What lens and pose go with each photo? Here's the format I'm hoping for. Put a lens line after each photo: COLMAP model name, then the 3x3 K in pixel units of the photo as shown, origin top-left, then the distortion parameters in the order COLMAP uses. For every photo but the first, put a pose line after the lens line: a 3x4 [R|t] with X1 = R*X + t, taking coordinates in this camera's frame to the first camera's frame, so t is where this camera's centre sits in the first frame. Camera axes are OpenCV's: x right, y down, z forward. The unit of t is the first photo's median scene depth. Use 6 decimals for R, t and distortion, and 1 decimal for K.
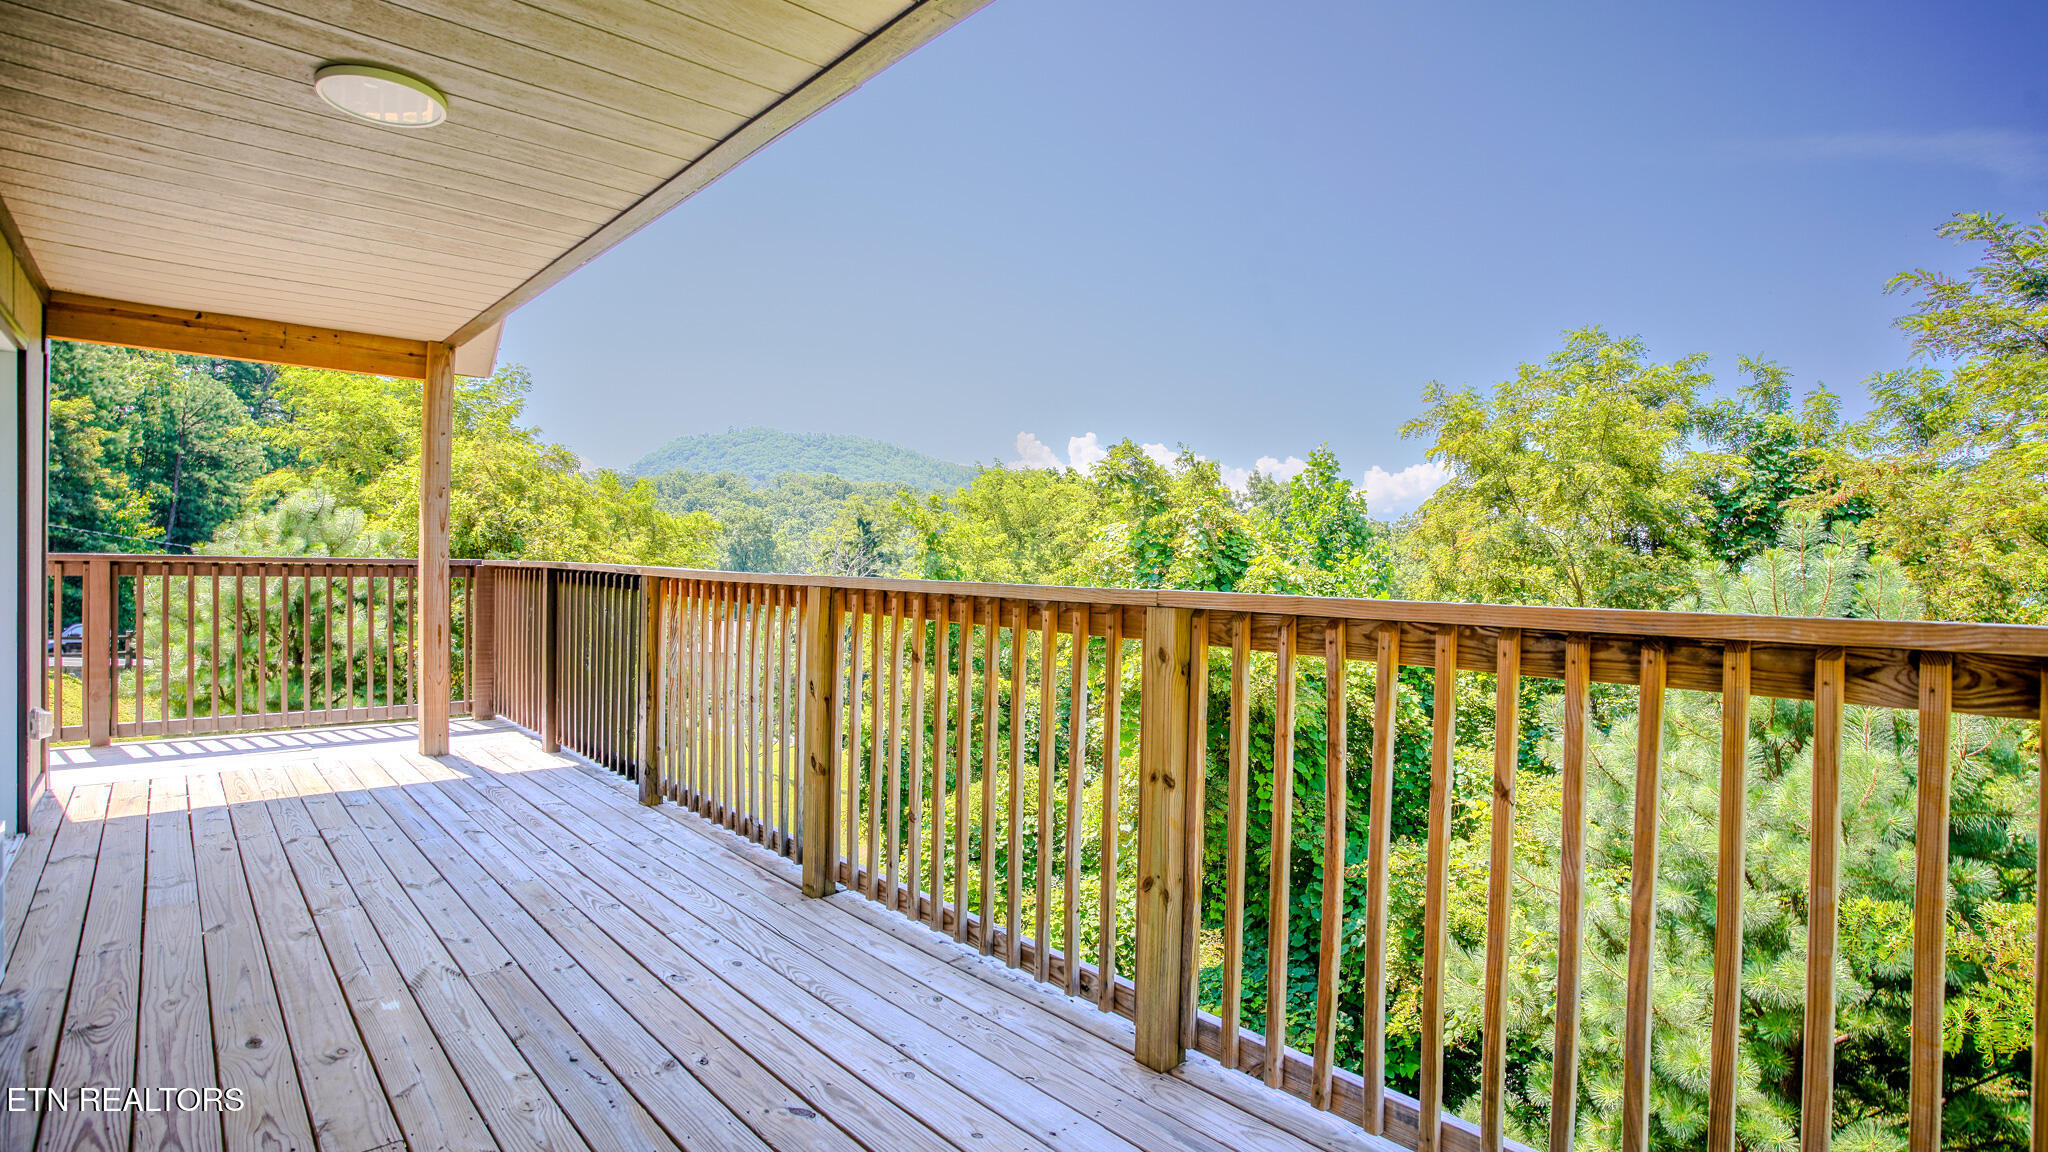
lens RADIAL K [[1019.2, 0, 1036.8], [0, 1019.2, 584.5], [0, 0, 1]] dist [-0.067027, 0.028658]
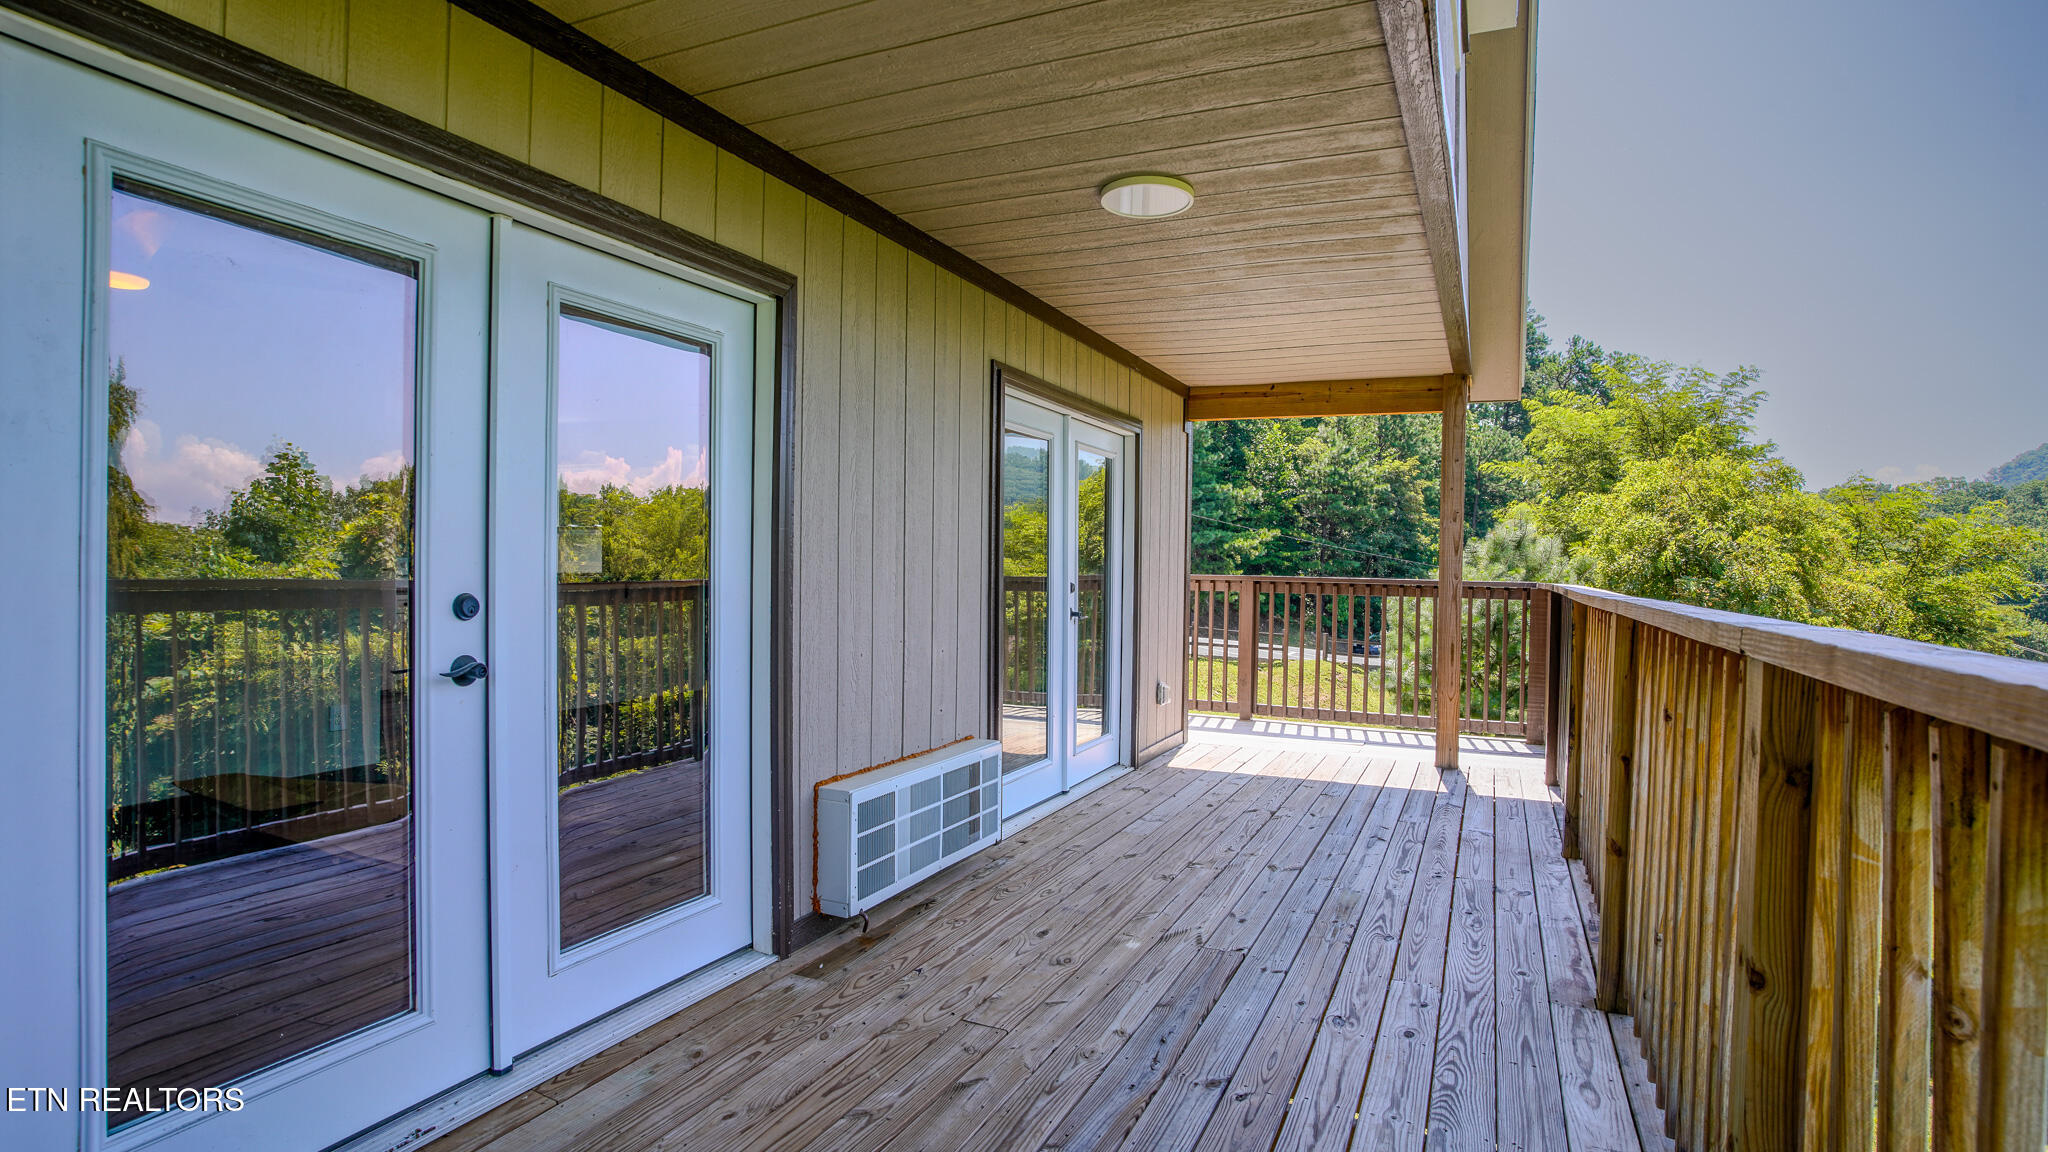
lens RADIAL K [[1019.2, 0, 1027.4], [0, 1019.2, 580.7], [0, 0, 1]] dist [-0.067027, 0.028658]
pose [[0.399751, 0.003486, -0.916617, 0.231723], [-0.031701, 0.999447, -0.010025, -0.000569], [0.916075, 0.033065, 0.399641, 0.206106]]
